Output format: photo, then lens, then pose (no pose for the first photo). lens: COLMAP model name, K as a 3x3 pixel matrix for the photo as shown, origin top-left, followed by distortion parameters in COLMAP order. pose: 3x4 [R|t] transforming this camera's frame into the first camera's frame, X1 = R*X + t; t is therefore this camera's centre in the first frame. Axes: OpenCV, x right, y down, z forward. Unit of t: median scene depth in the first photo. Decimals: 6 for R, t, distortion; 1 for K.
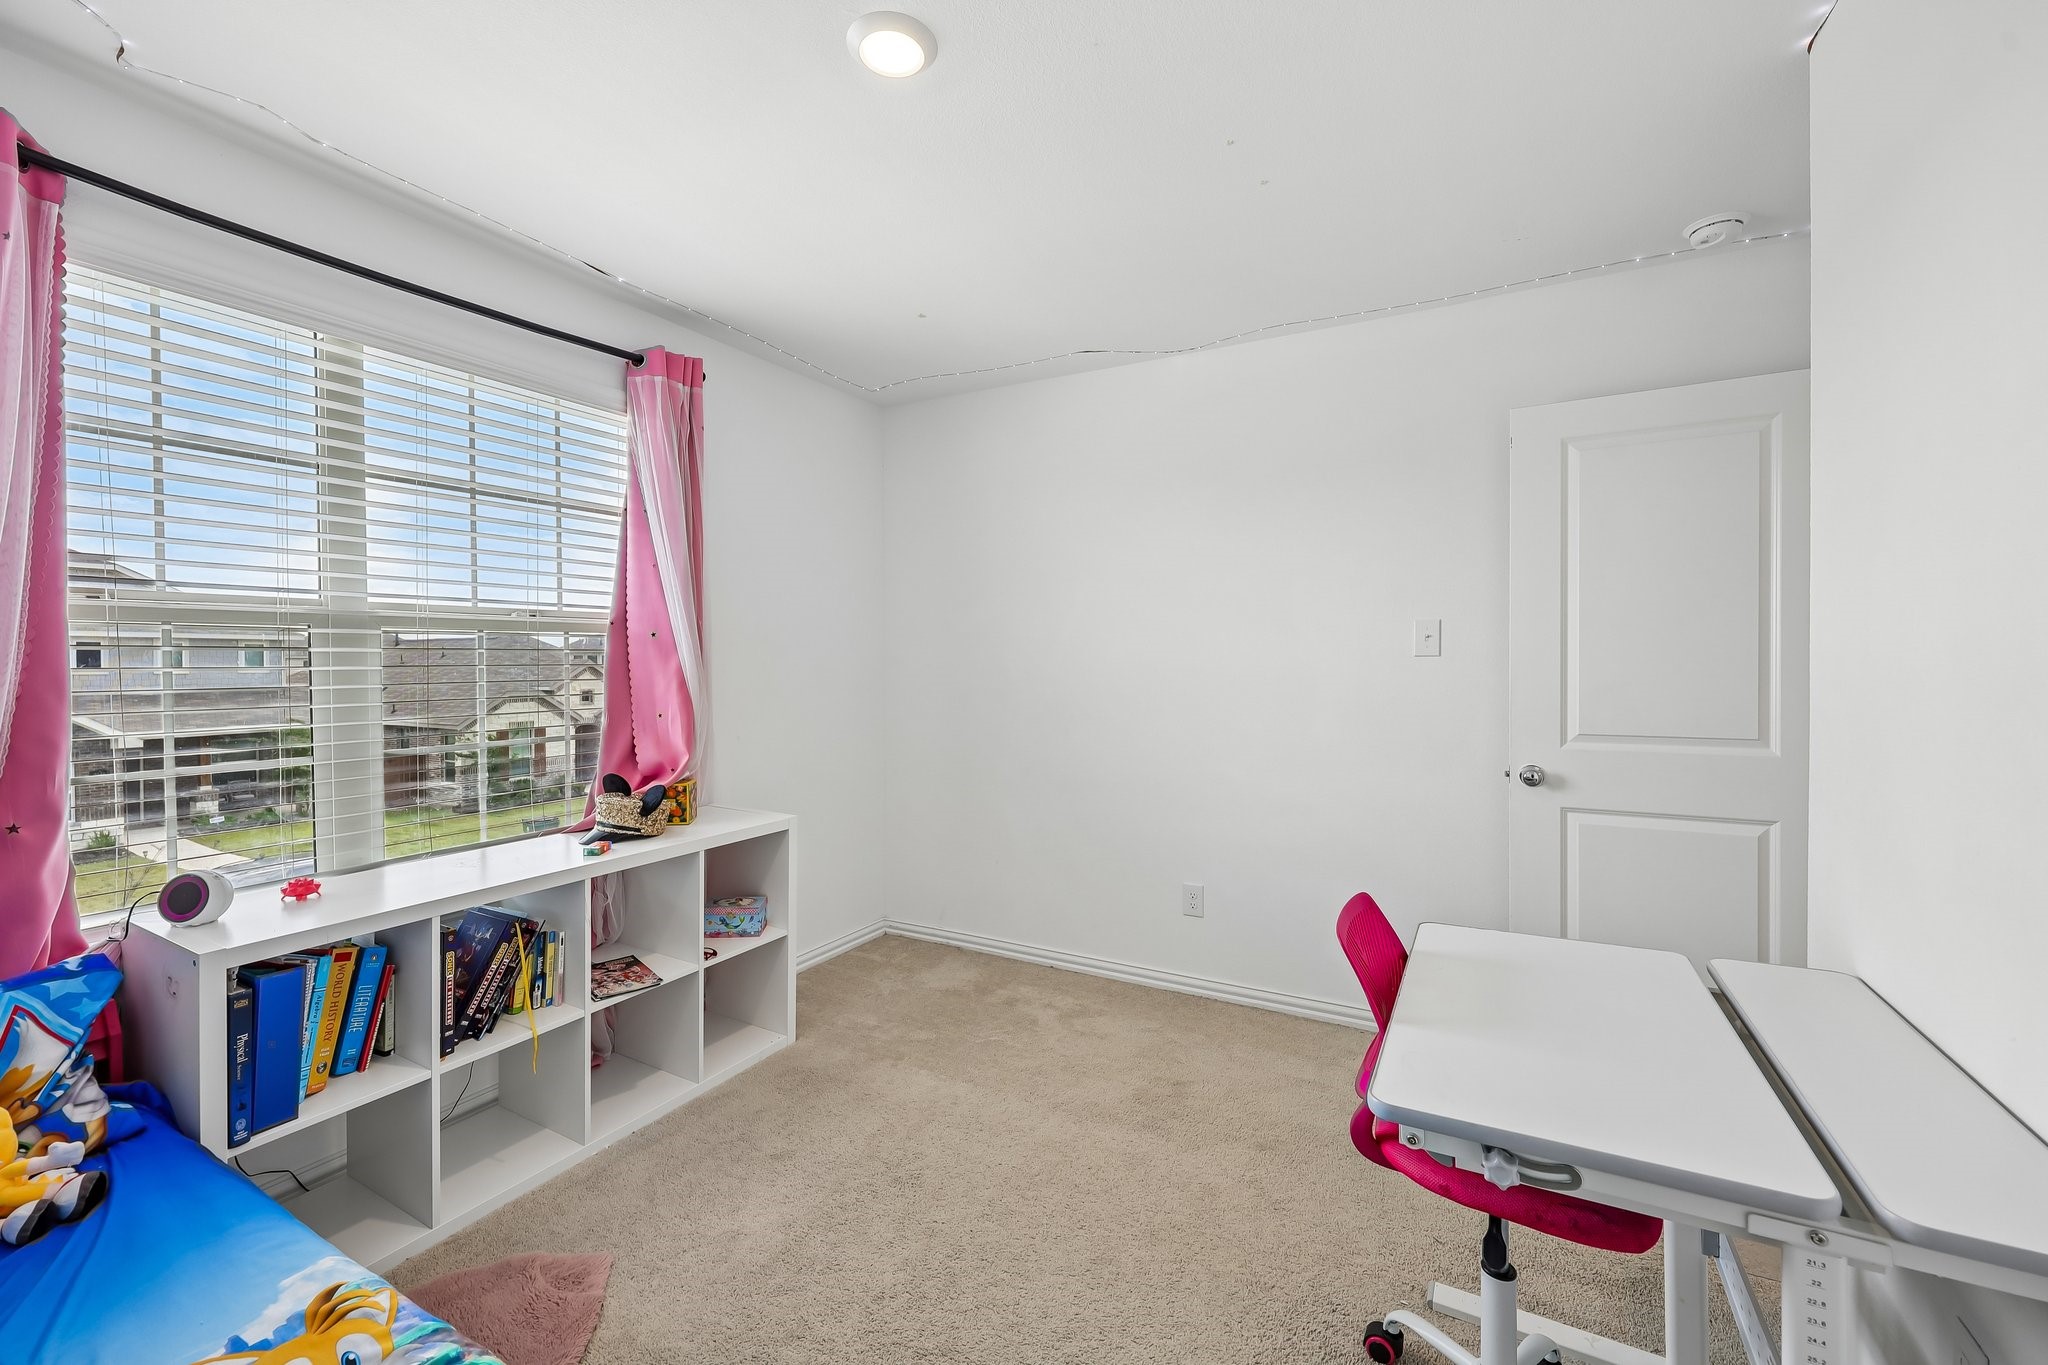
lens RADIAL K [[838.9, 0, 1030.4], [0, 838.9, 669.1], [0, 0, 1]] dist [-0.002486, -0.000254]
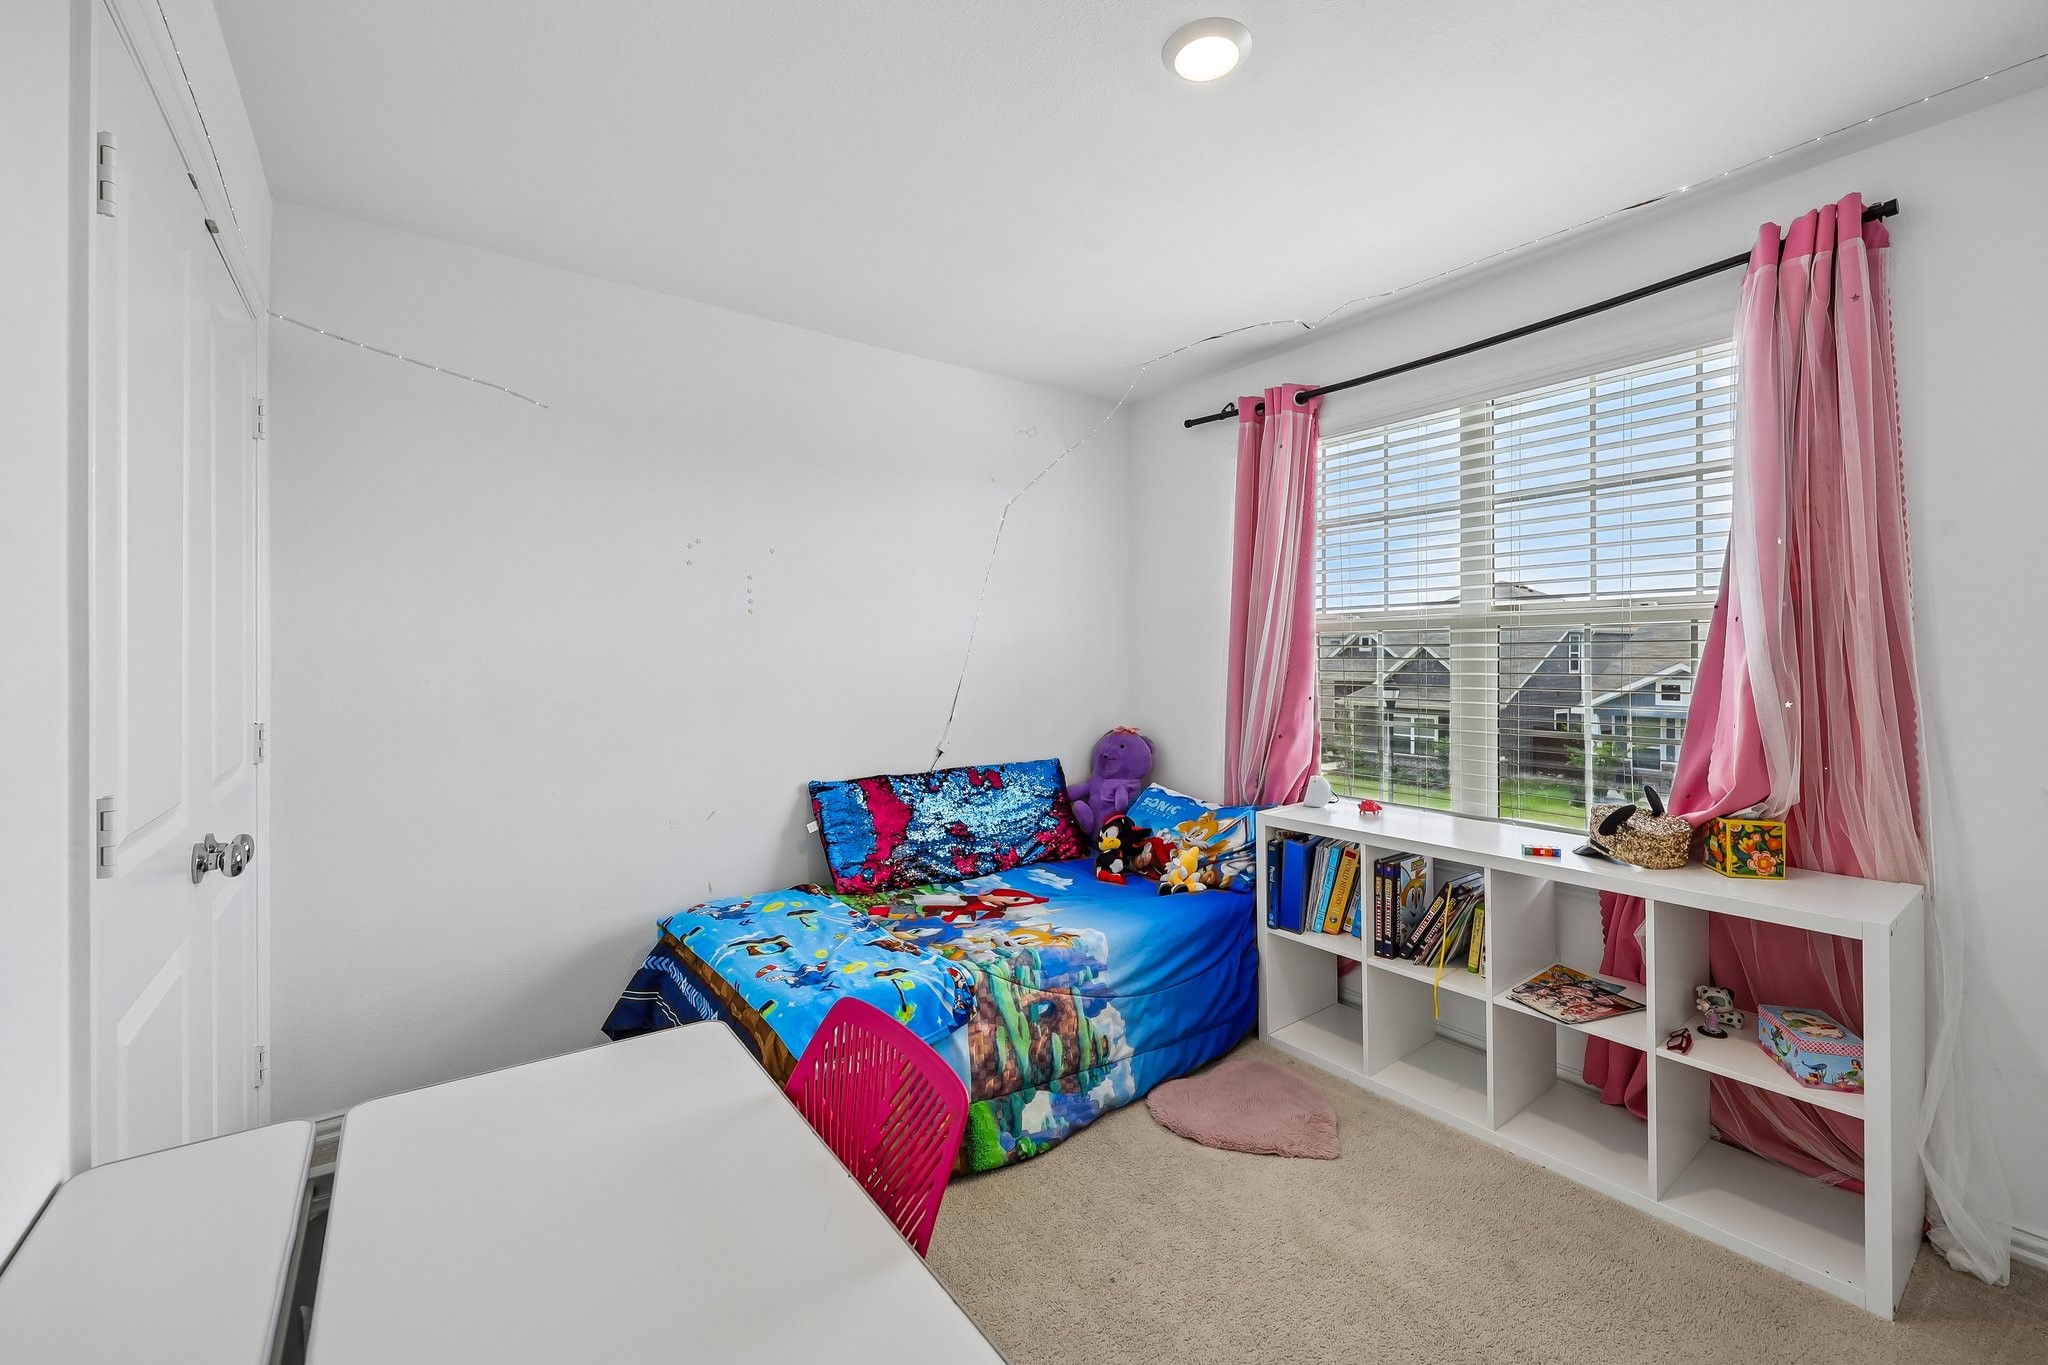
lens RADIAL K [[838.9, 0, 1030.9], [0, 838.9, 660.4], [0, 0, 1]] dist [-0.002486, -0.000254]
pose [[-0.424077, 0.002536, -0.905623, 0.628655], [-0.010261, 0.999918, 0.007605, -0.003056], [0.905568, 0.012518, -0.424016, 0.929713]]
